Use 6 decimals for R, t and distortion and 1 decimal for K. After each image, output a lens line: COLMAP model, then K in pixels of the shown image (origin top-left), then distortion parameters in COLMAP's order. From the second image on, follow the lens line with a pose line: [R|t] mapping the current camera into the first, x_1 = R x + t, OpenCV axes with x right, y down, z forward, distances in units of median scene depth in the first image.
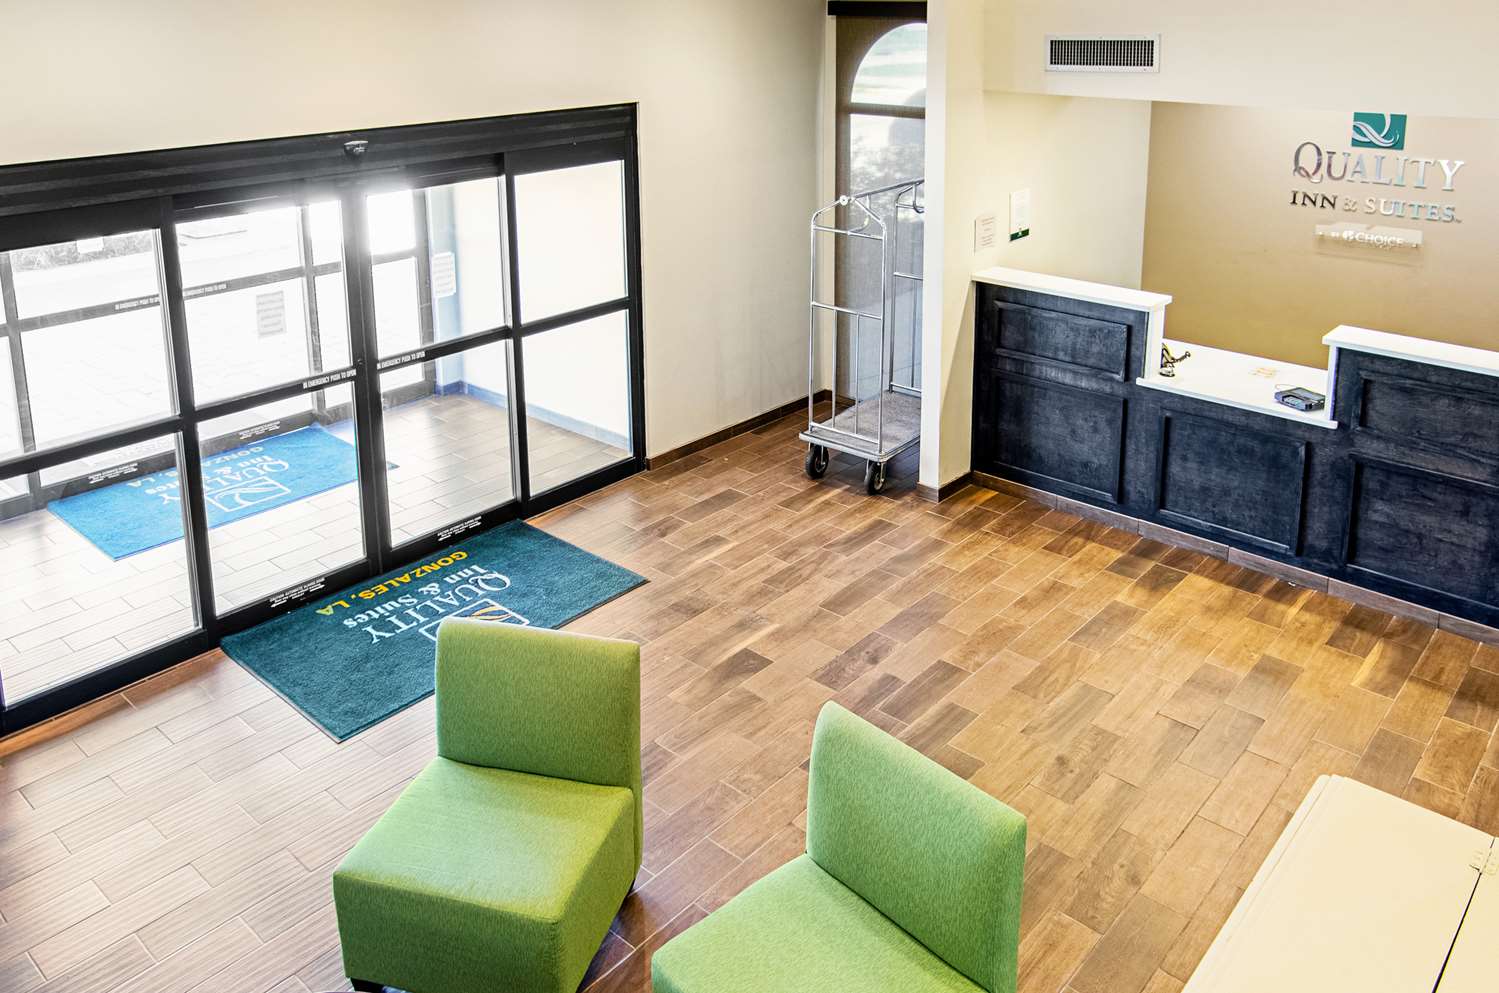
lens RADIAL K [[1210.8, 0, 771.6], [0, 1210.8, 210.2], [0, 0, 1]] dist [-0.001494, 0.004356]
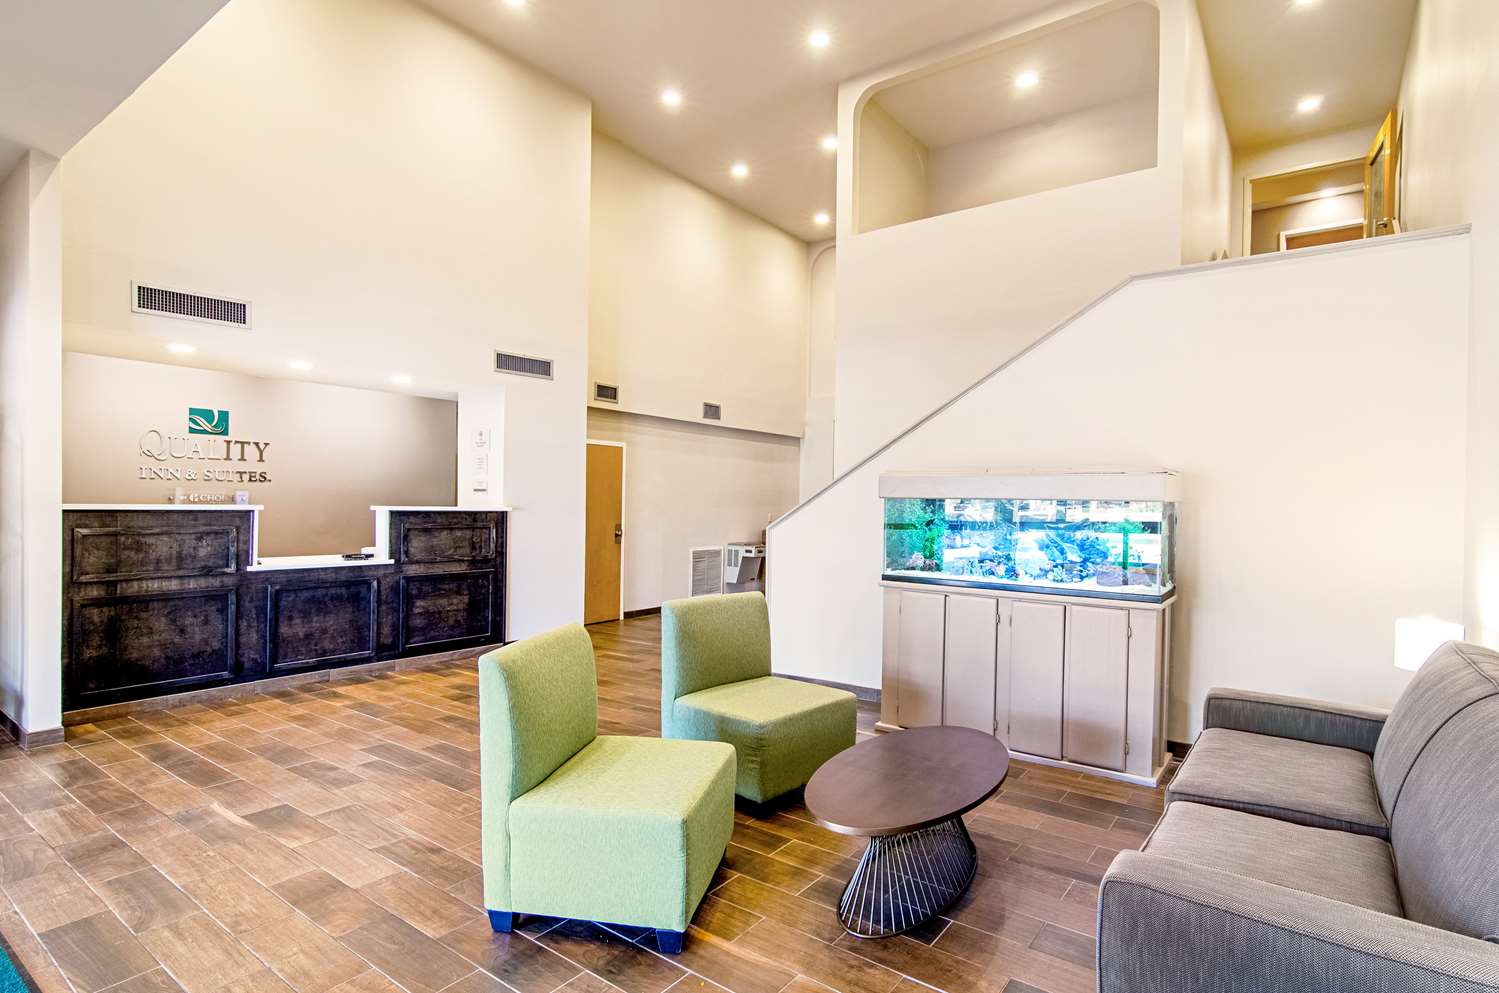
lens RADIAL K [[744.4, 0, 803.2], [0, 744.4, 501.1], [0, 0, 1]] dist [-0.002771, -0.000191]
pose [[-0.123028, 0.000924, 0.992403, -0.593718], [0.174891, 0.984369, 0.020764, 0.169318], [-0.976871, 0.176117, -0.121267, 0.550054]]
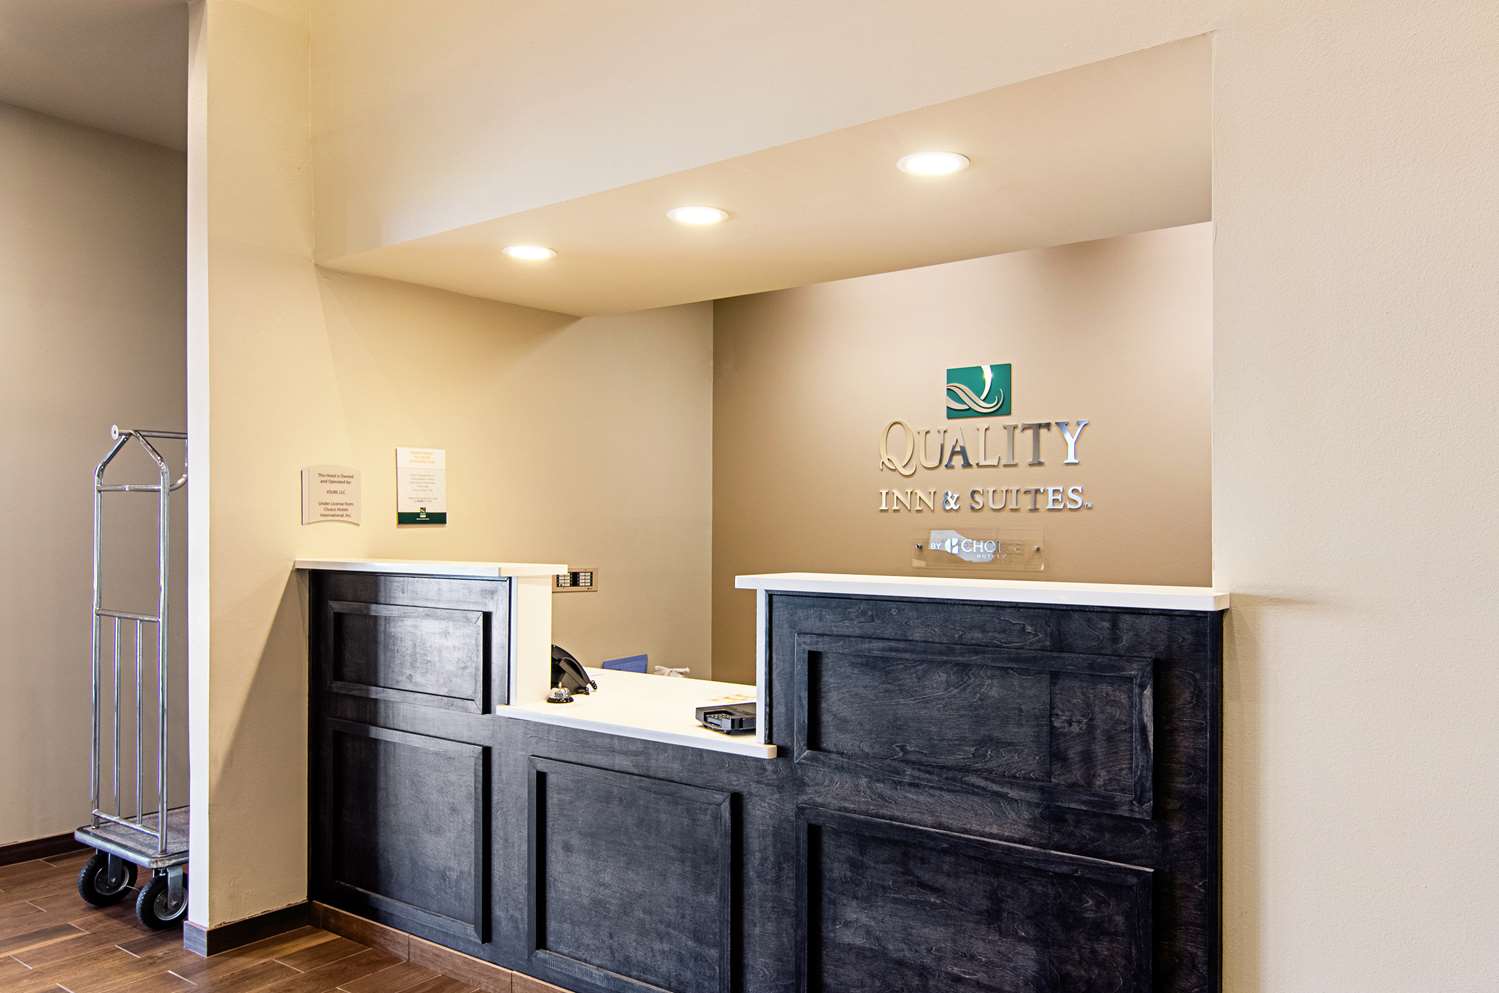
lens RADIAL K [[1078.9, 0, 746.7], [0, 1078.9, 529.7], [0, 0, 1]] dist [-0.004305, -0.000766]
pose [[0.997781, 0.003271, 0.066502, 0.414471], [0.009547, 0.981445, -0.191508, 0.168567], [-0.065895, 0.191718, 0.979235, 0.520684]]
